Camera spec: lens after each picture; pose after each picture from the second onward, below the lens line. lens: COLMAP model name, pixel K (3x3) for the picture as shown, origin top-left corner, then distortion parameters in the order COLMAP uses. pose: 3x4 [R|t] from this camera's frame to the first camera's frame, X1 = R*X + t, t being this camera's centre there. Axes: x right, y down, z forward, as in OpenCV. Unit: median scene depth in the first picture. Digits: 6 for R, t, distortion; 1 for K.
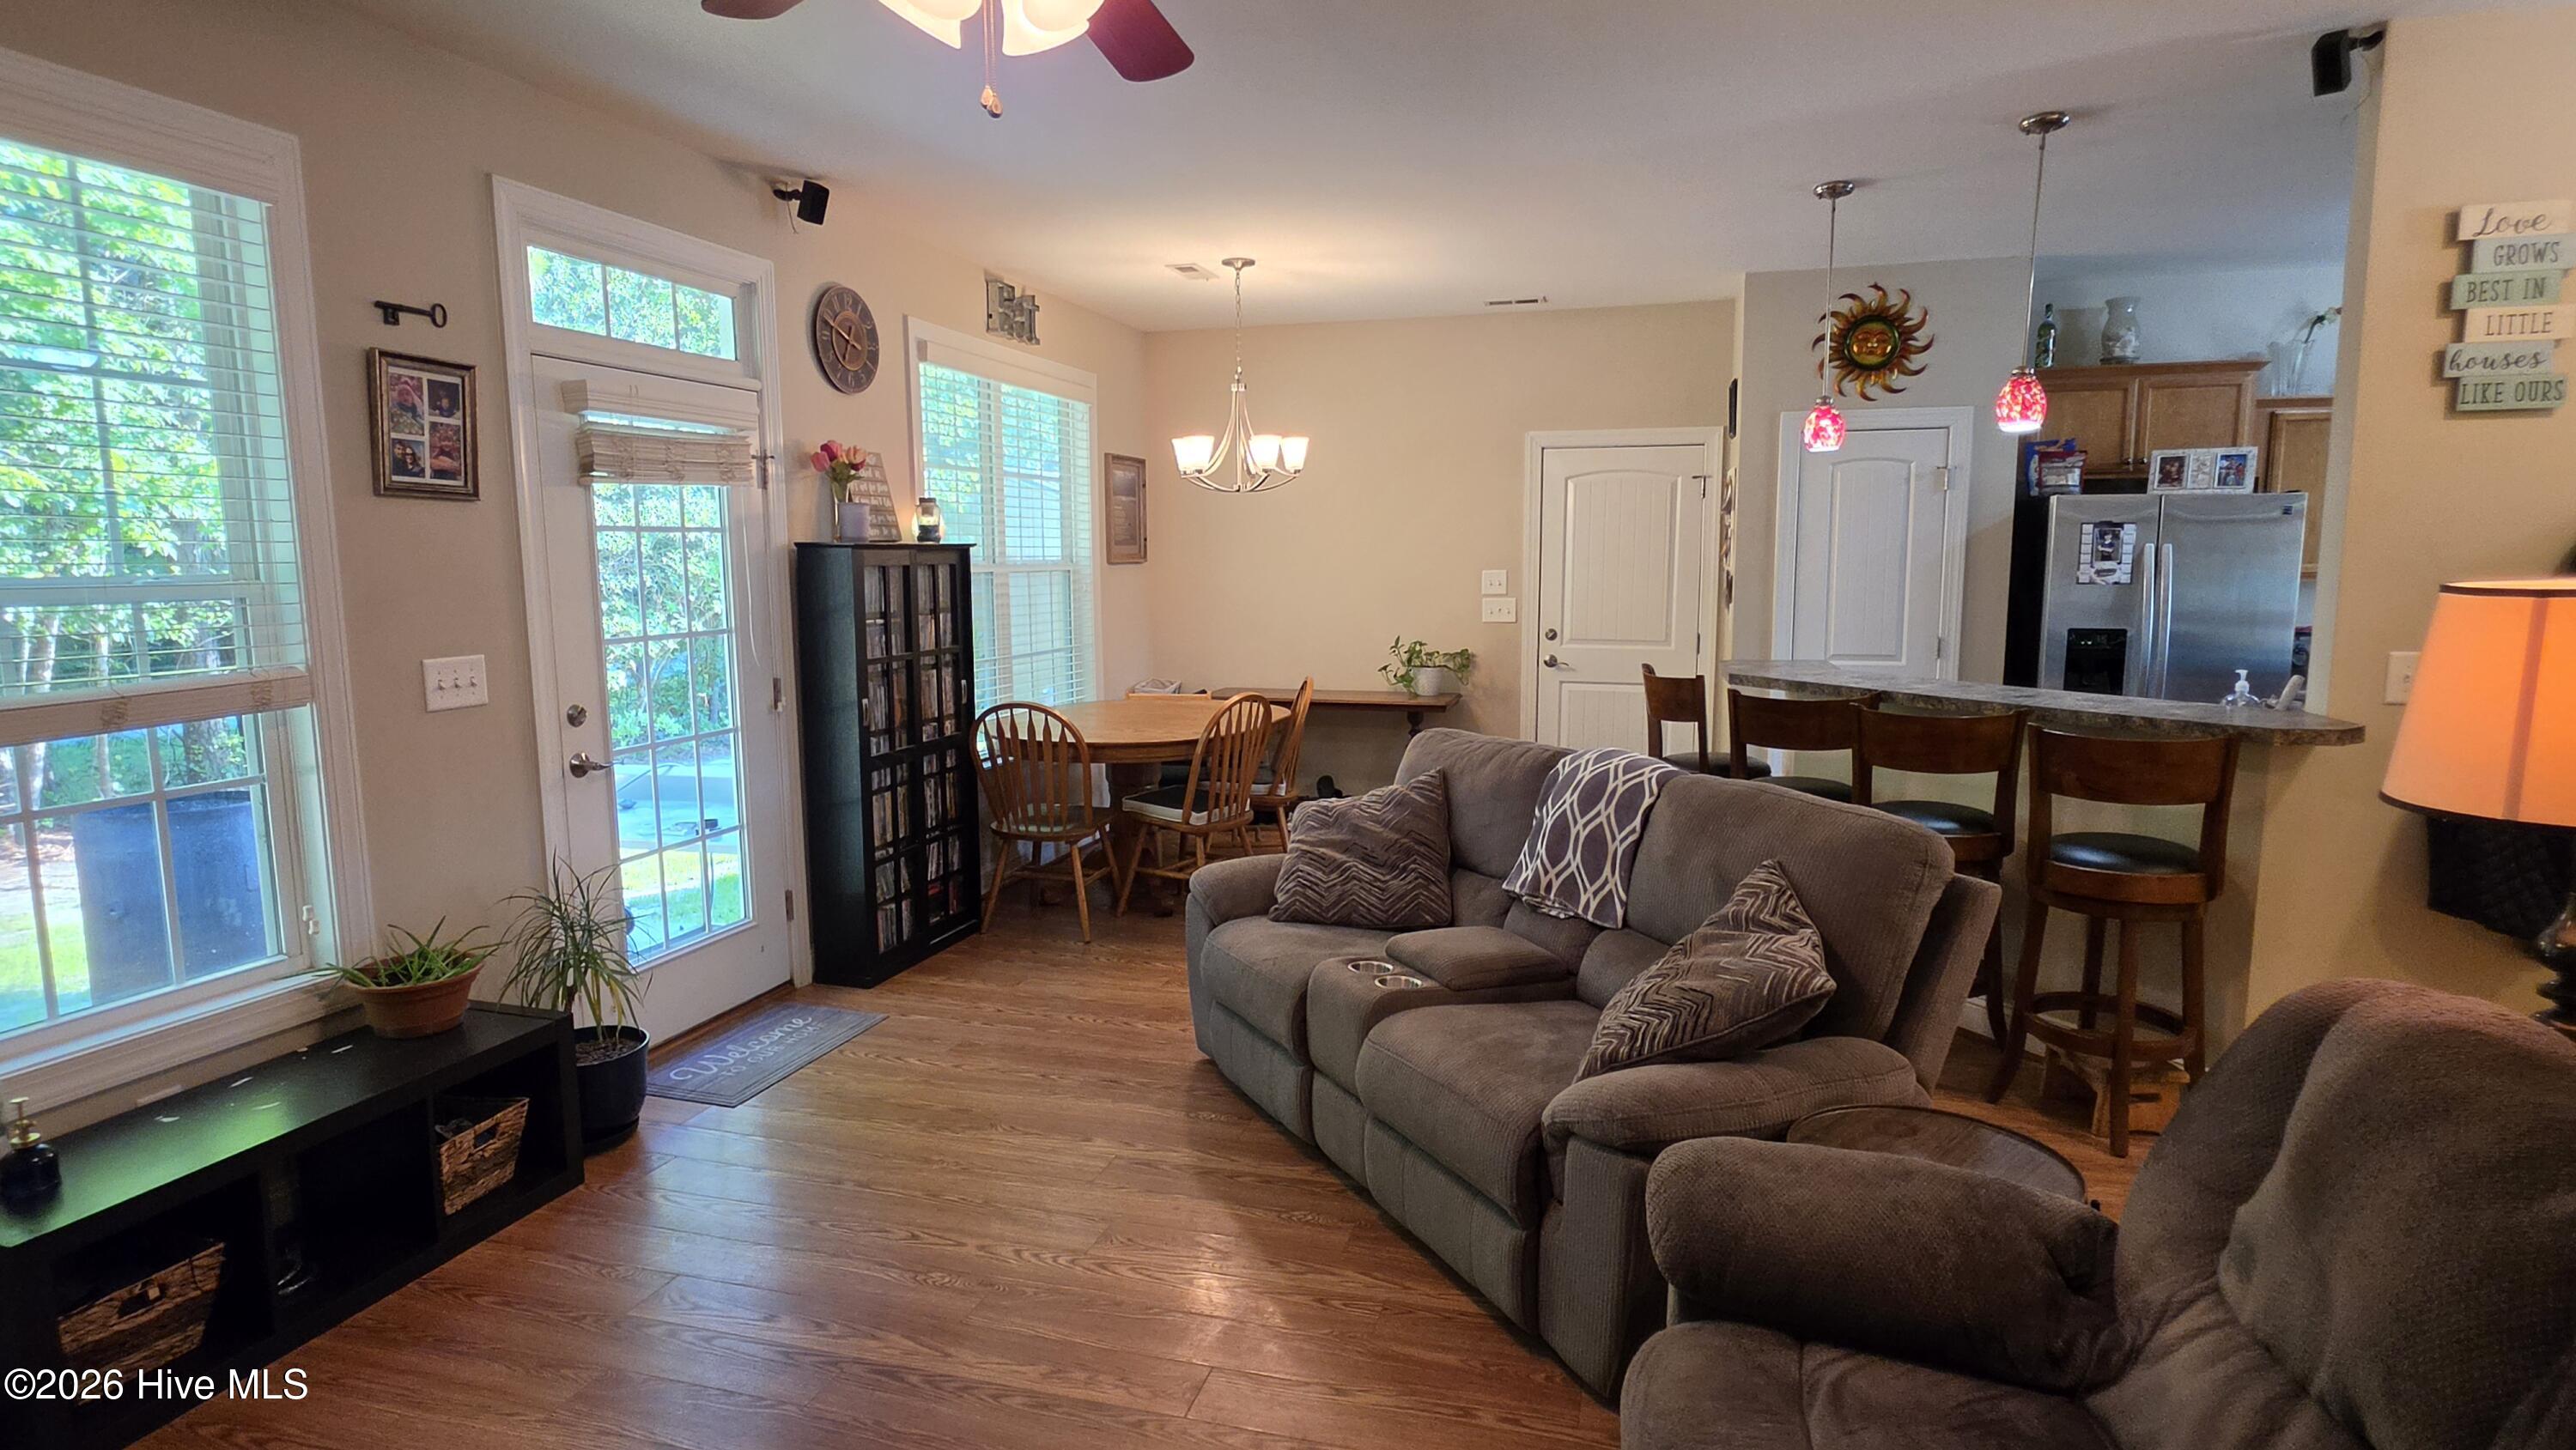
lens RADIAL K [[1332.8, 0, 1293.4], [0, 1332.8, 723.4], [0, 0, 1]] dist [-0.006649, 0.002184]
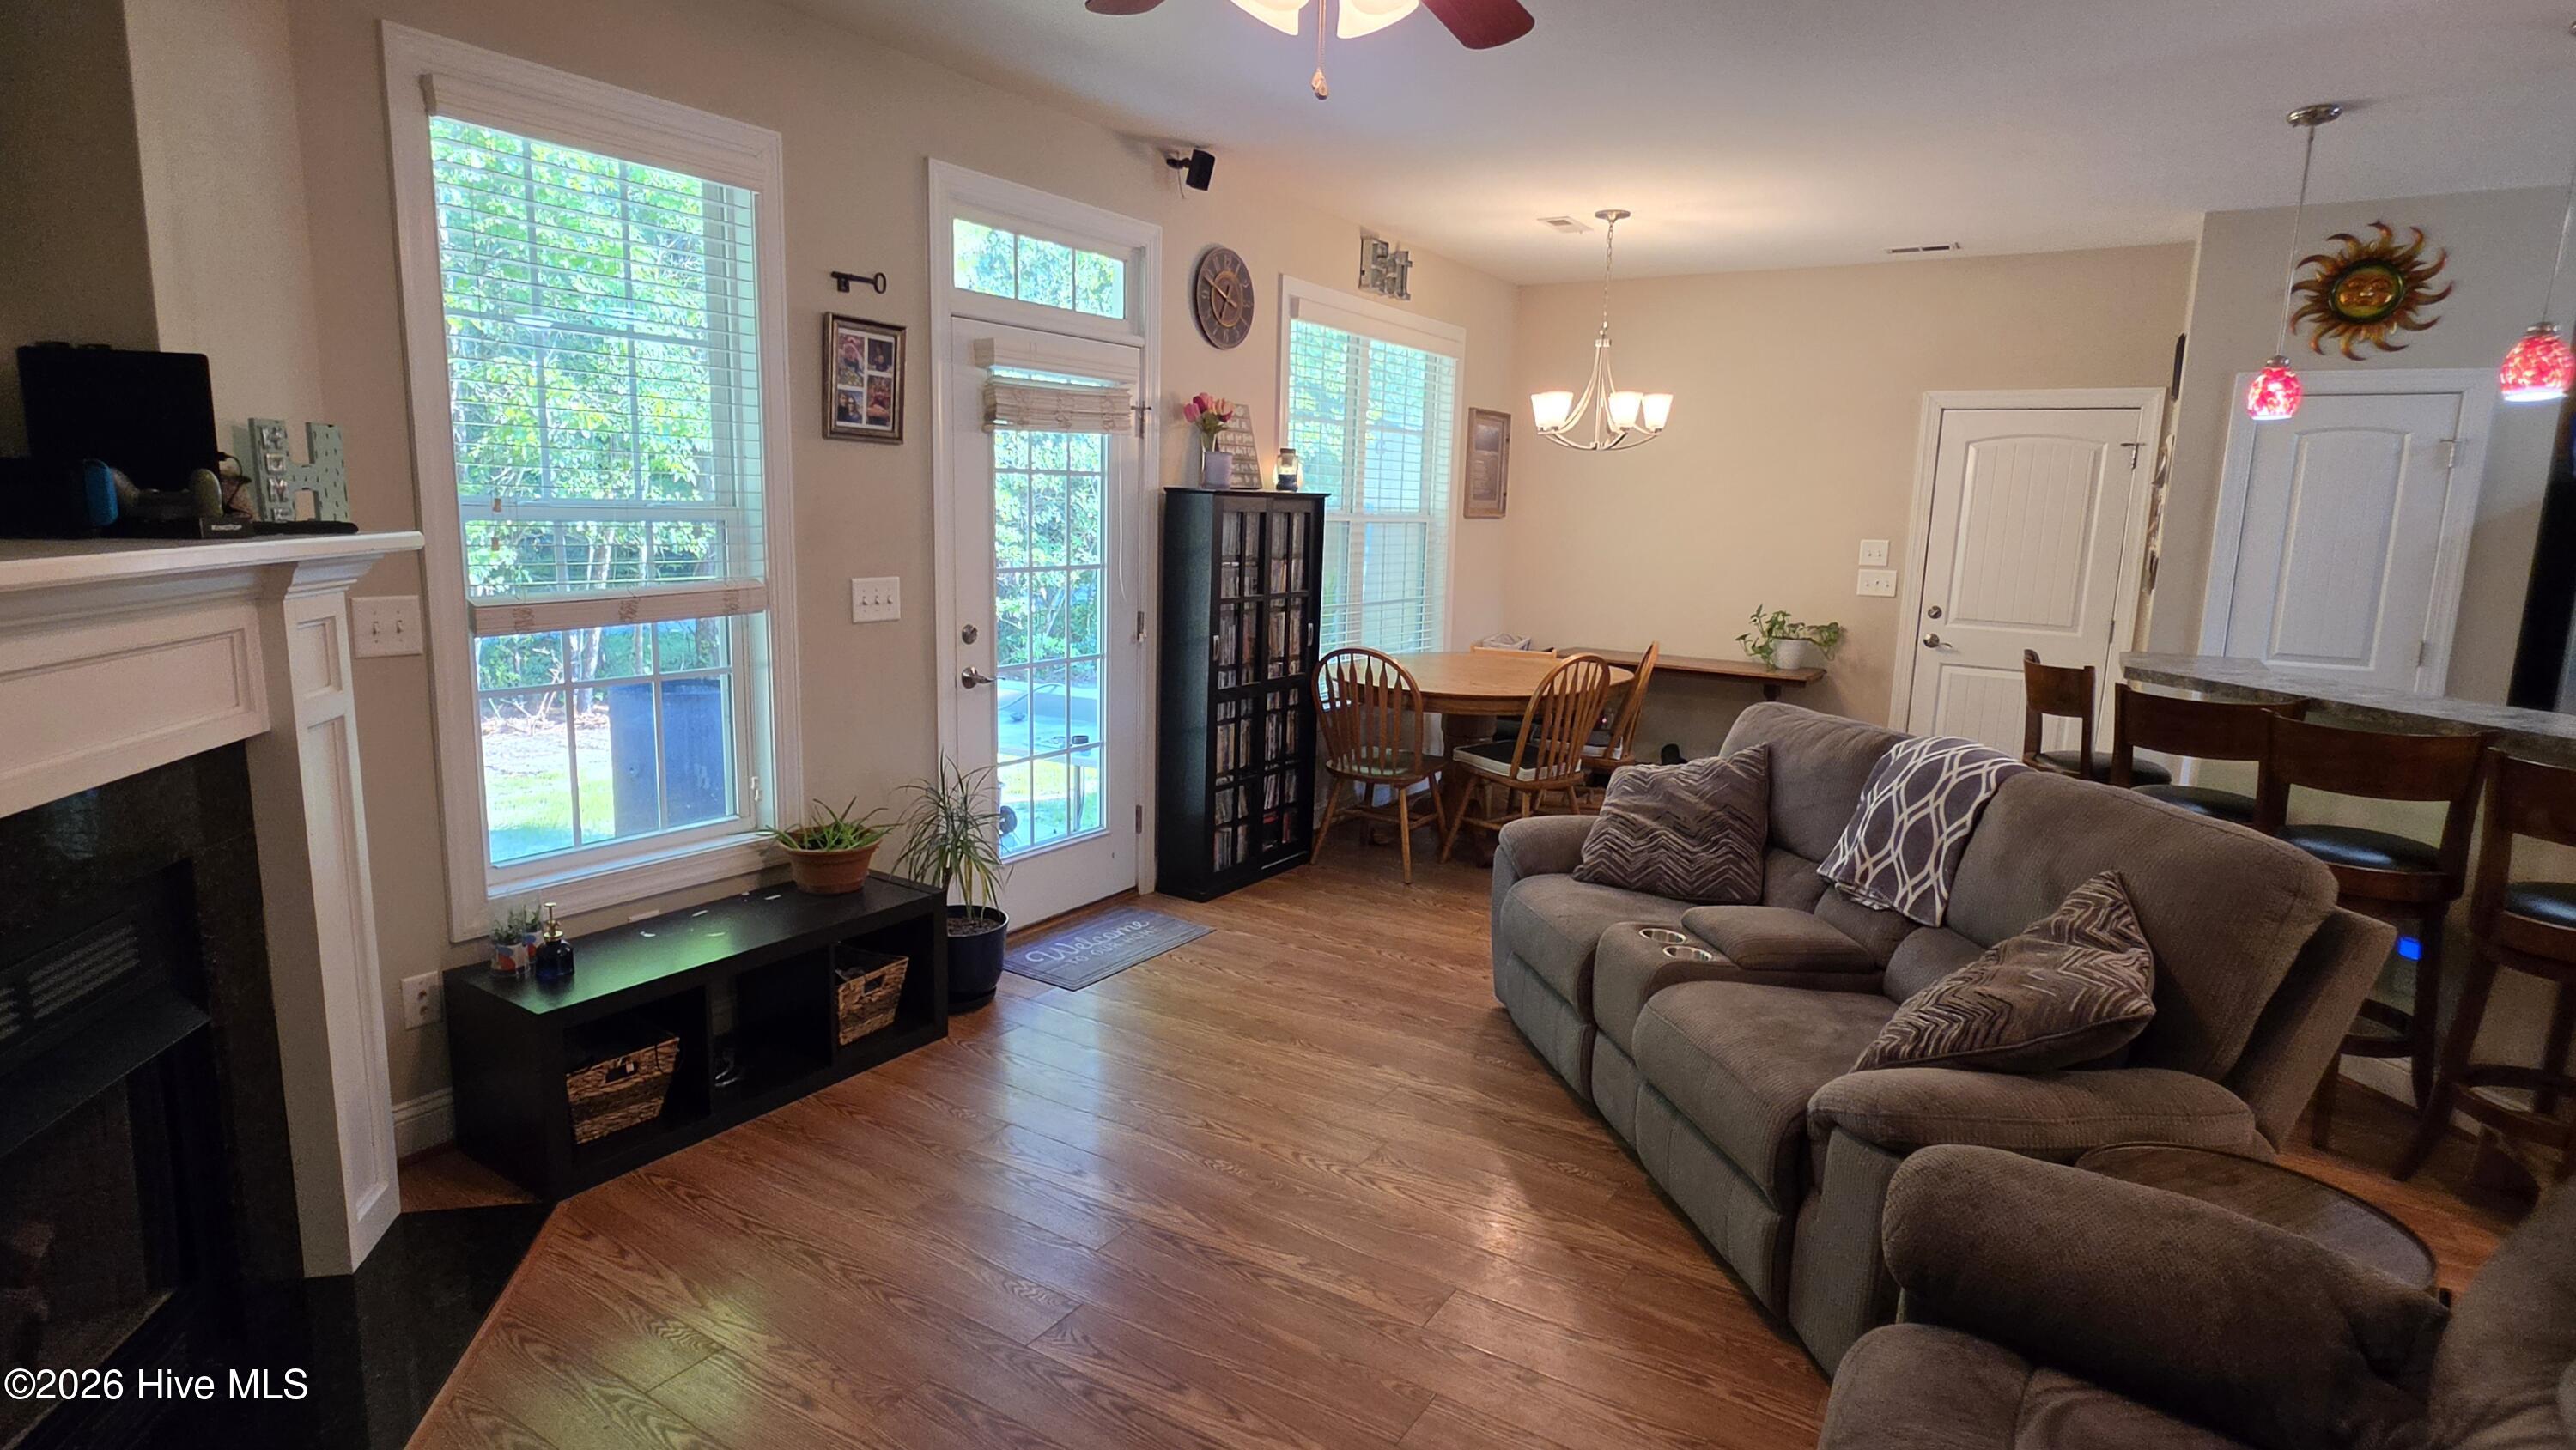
lens RADIAL K [[1332.8, 0, 1287.4], [0, 1332.8, 724.5], [0, 0, 1]] dist [-0.006649, 0.002184]
pose [[0.958270, 0.079628, -0.274550, 0.045242], [-0.069667, 0.996516, 0.045859, -0.000274], [0.277245, -0.024818, 0.960479, -0.027018]]
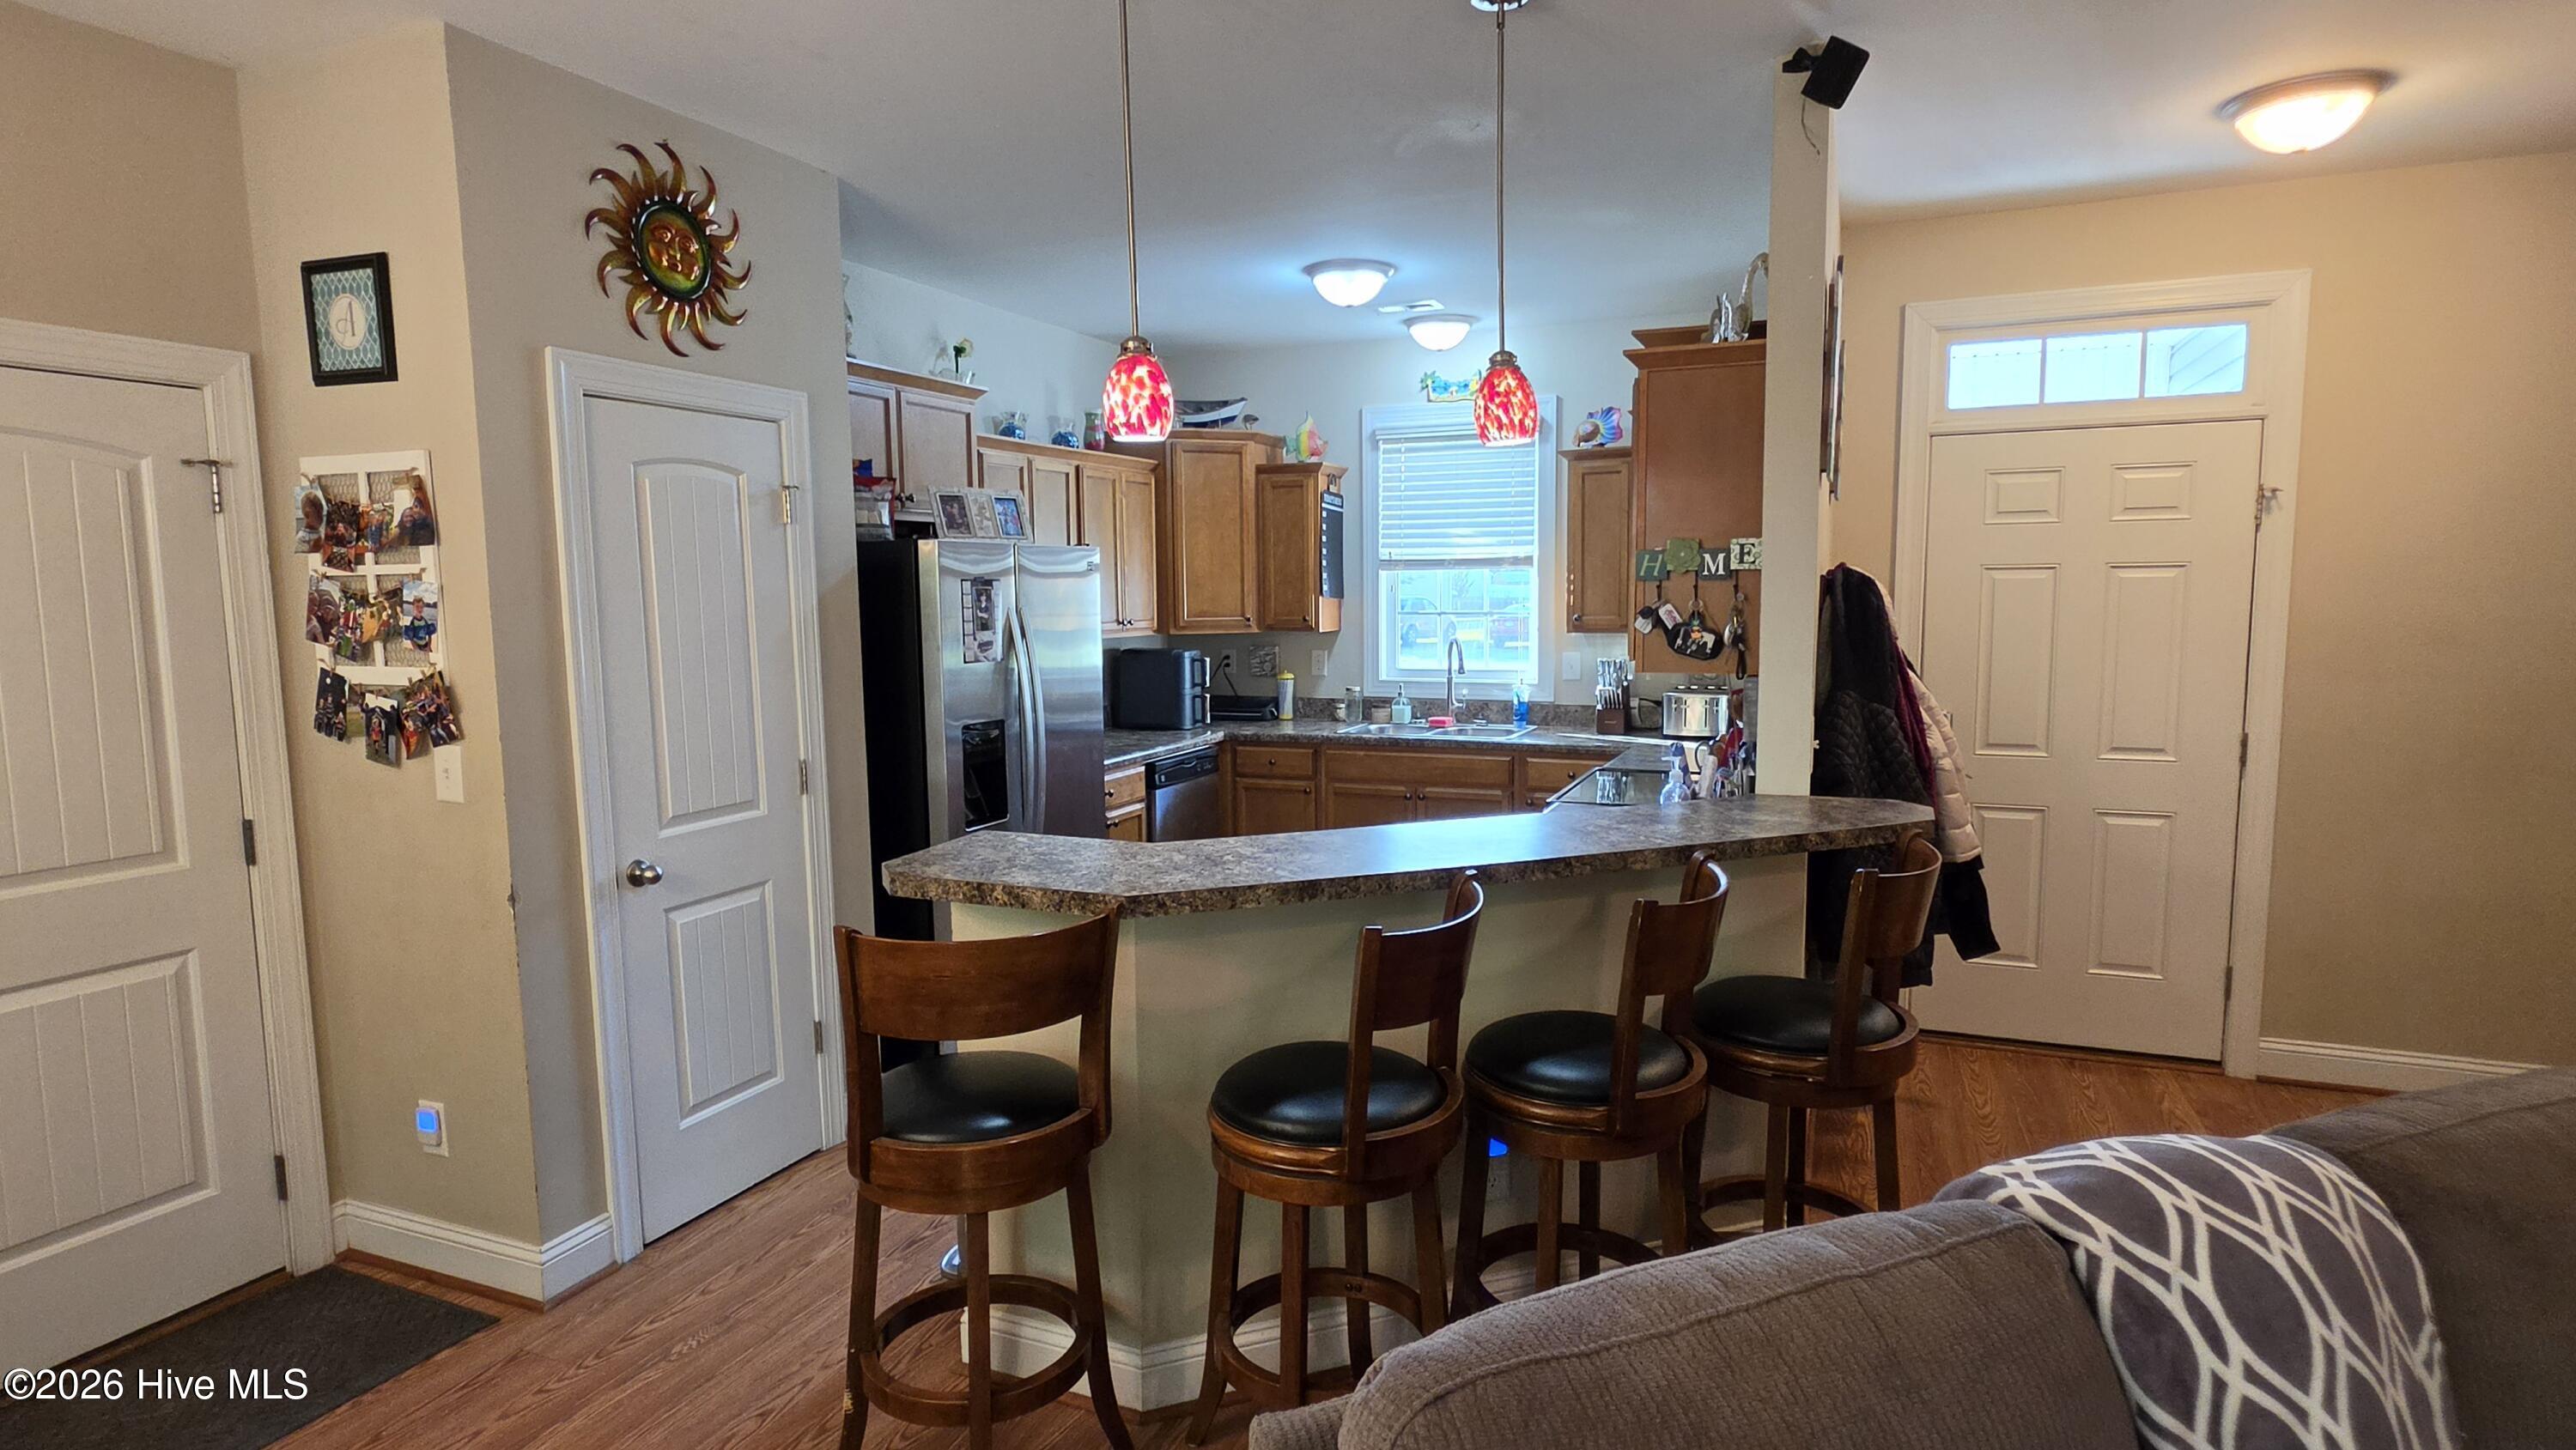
lens RADIAL K [[1332.8, 0, 1288.6], [0, 1332.8, 729.3], [0, 0, 1]] dist [-0.006649, 0.002184]
pose [[0.111715, -0.104539, 0.988226, -0.166243], [0.135915, 0.986714, 0.089014, -0.171046], [-0.984402, 0.124370, 0.124439, 1.152390]]
